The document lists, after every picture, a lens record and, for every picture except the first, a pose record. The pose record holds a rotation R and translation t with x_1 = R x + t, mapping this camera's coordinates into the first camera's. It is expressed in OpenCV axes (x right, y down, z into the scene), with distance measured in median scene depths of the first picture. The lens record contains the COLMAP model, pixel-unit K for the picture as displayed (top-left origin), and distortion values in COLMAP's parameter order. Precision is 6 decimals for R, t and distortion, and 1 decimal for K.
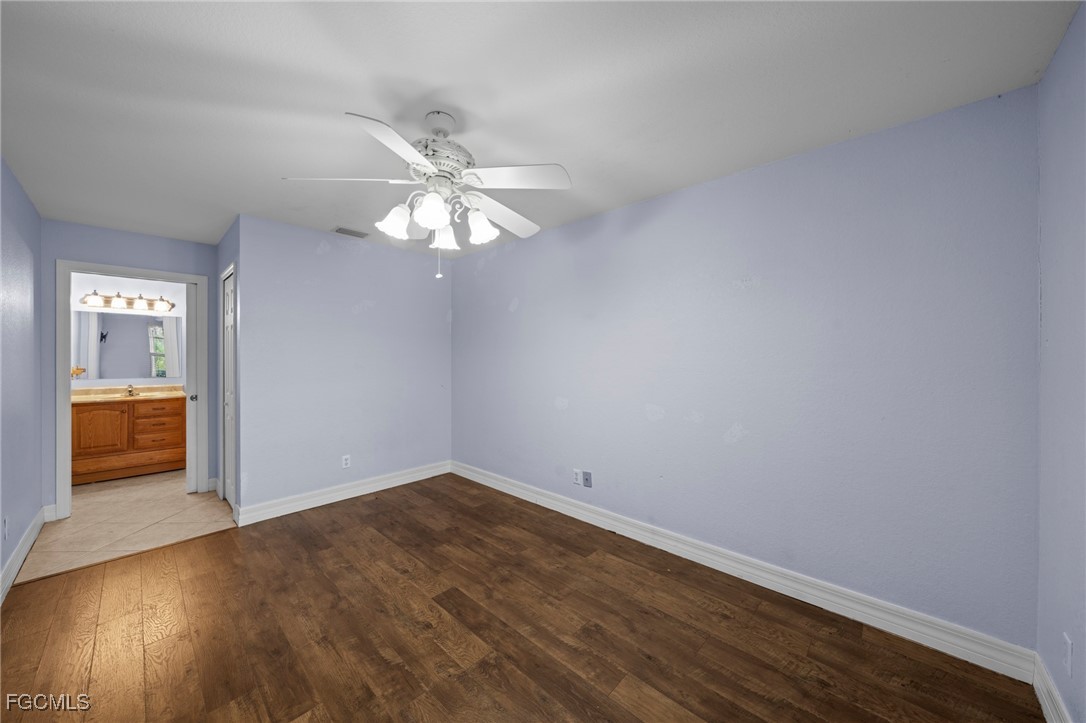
lens RADIAL K [[385.2, 0, 543.0], [0, 385.2, 361.5], [0, 0, 1]] dist [0.000185, -0.000094]
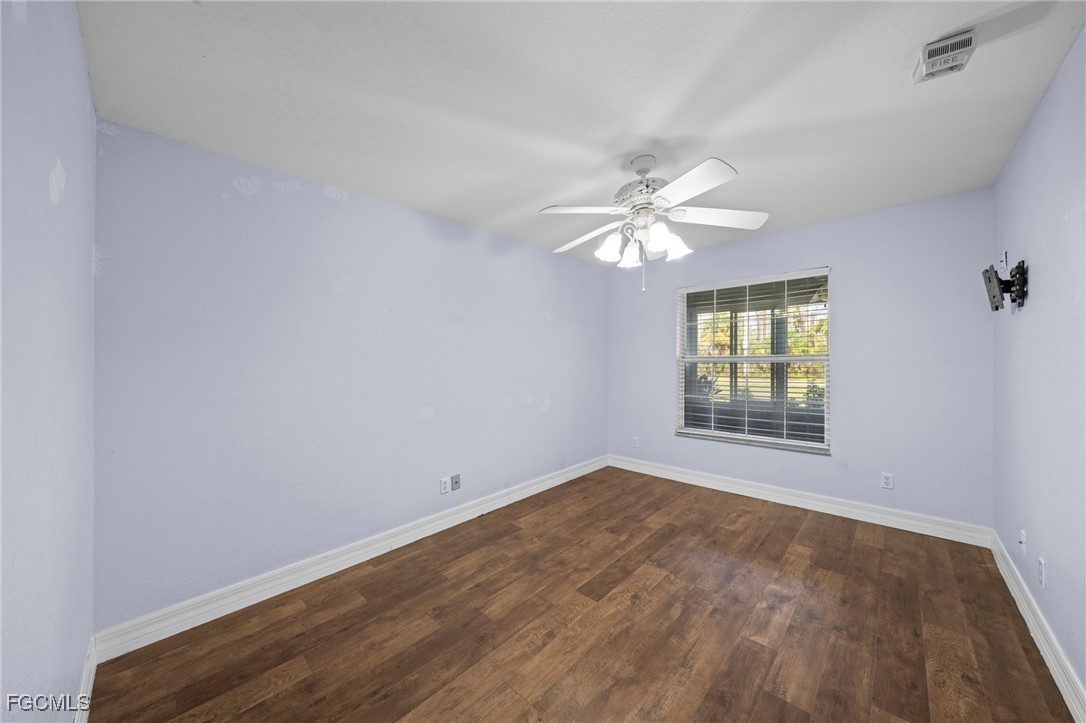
lens RADIAL K [[373.0, 0, 528.8], [0, 373.0, 368.4], [0, 0, 1]] dist [-0.000971, -0.000031]
pose [[0.025343, -0.025740, 0.999347, -1.121608], [0.031297, 0.999199, 0.024942, -0.012539], [-0.999189, 0.030645, 0.026128, 1.028512]]
